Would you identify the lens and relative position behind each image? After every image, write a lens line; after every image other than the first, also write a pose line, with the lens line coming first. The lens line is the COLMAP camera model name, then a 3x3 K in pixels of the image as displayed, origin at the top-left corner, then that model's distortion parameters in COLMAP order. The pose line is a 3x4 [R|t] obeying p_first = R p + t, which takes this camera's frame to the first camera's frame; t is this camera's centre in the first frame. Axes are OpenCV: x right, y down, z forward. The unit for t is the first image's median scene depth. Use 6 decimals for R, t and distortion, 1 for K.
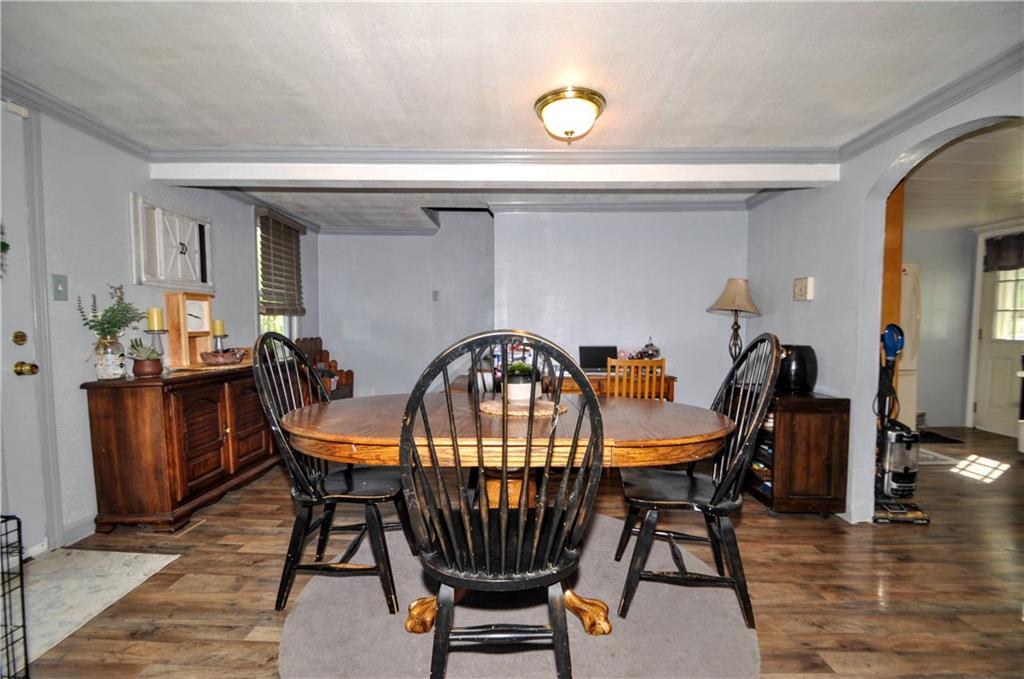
lens RADIAL K [[482.0, 0, 506.3], [0, 482.0, 347.4], [0, 0, 1]] dist [-0.004606, -0.001387]
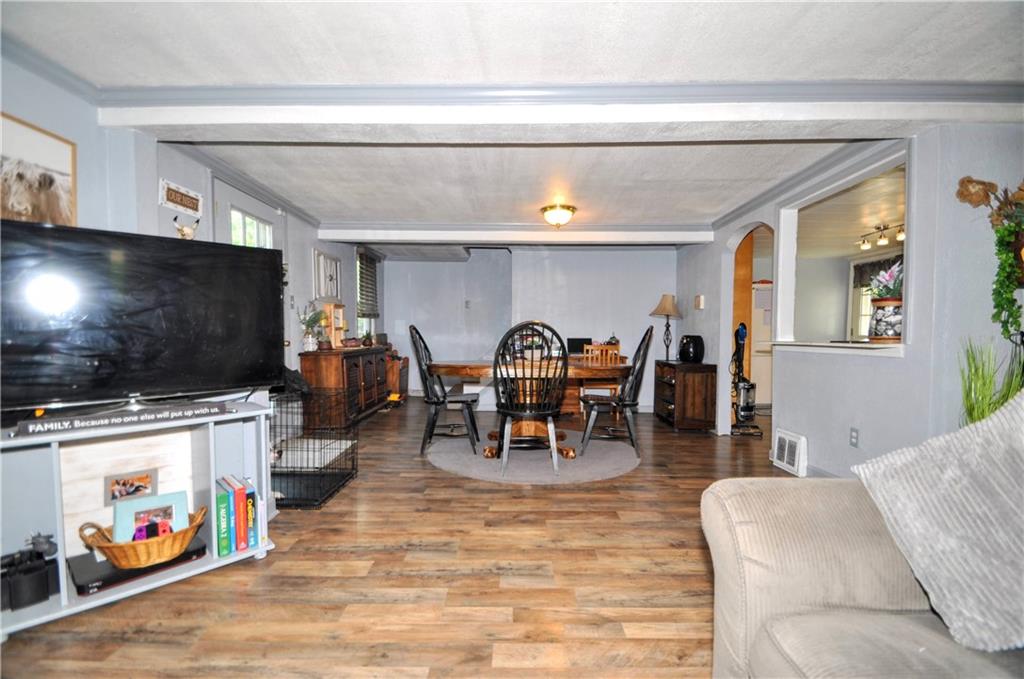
lens RADIAL K [[440.3, 0, 505.9], [0, 440.3, 344.1], [0, 0, 1]] dist [-0.000193, -0.000239]
pose [[0.999987, 0.001882, -0.004659, -0.057068], [-0.001932, 0.999940, -0.010779, 0.048554], [0.004638, 0.010788, 0.999931, -0.618716]]
